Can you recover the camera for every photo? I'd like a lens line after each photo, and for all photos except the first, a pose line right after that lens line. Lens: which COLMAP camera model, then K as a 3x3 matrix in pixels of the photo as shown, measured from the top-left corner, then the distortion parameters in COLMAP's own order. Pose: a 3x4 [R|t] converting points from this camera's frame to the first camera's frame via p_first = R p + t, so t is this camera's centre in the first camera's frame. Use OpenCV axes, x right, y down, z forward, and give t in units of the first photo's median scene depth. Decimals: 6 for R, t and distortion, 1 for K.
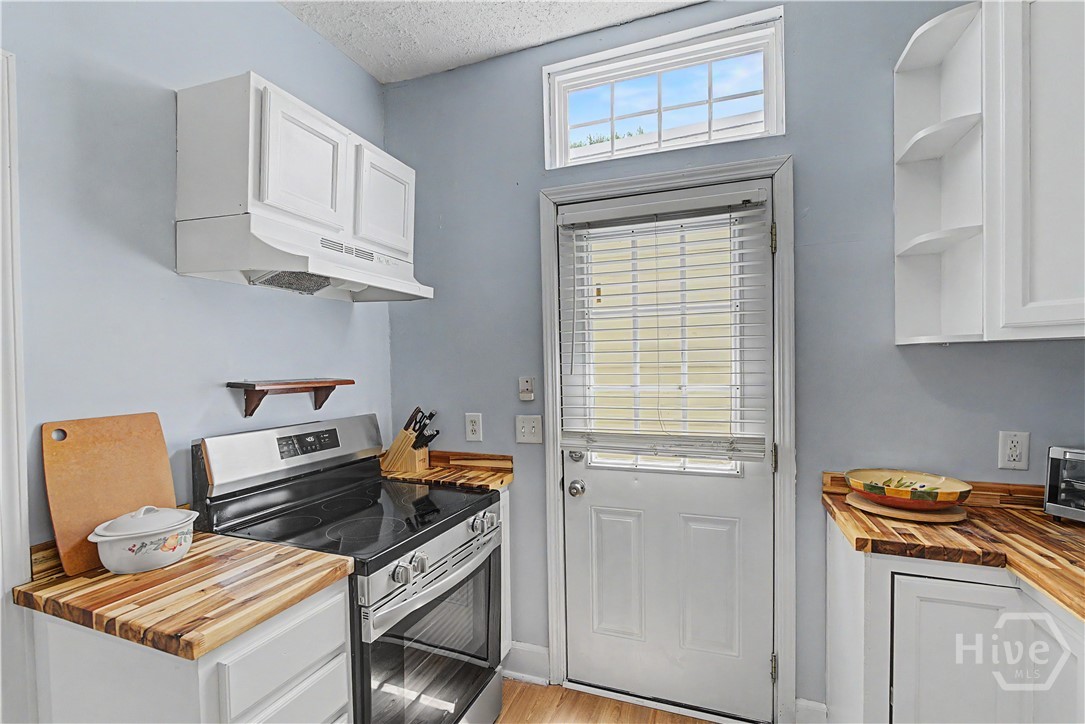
lens RADIAL K [[497.4, 0, 545.9], [0, 497.4, 377.2], [0, 0, 1]] dist [-0.002975, 0.000149]
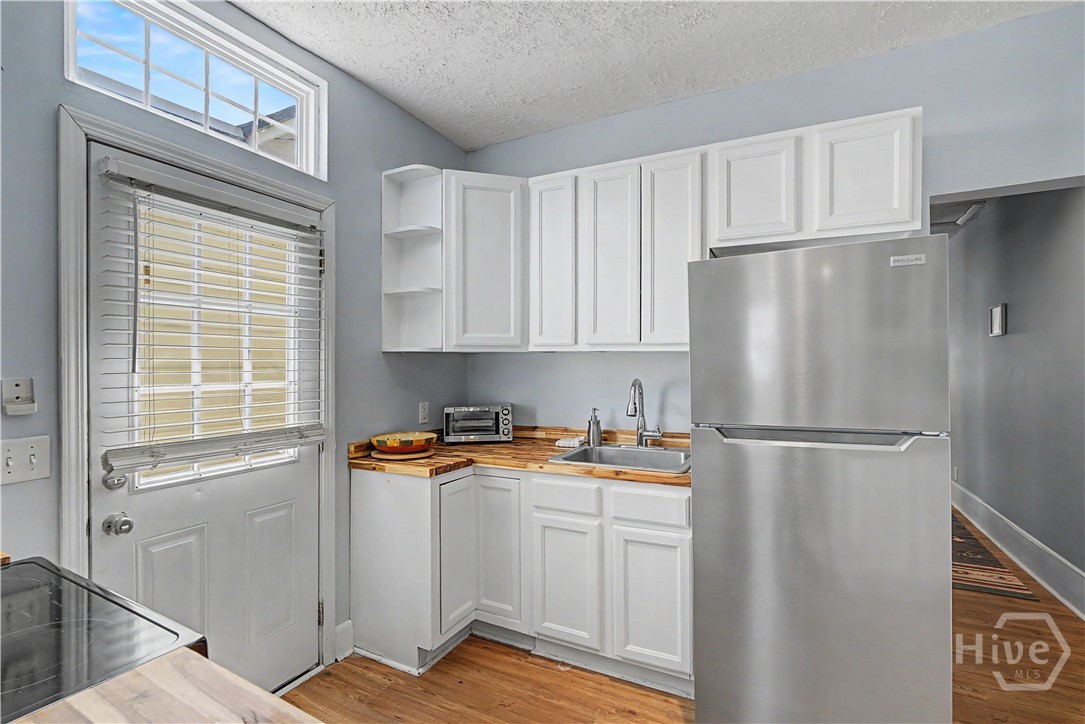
lens RADIAL K [[497.6, 0, 538.3], [0, 497.6, 365.4], [0, 0, 1]] dist [-0.008616, 0.000602]
pose [[0.128086, 0.011983, 0.991691, -0.674034], [0.025752, 0.999550, -0.015404, 0.011940], [-0.991429, 0.027511, 0.127720, 0.304169]]
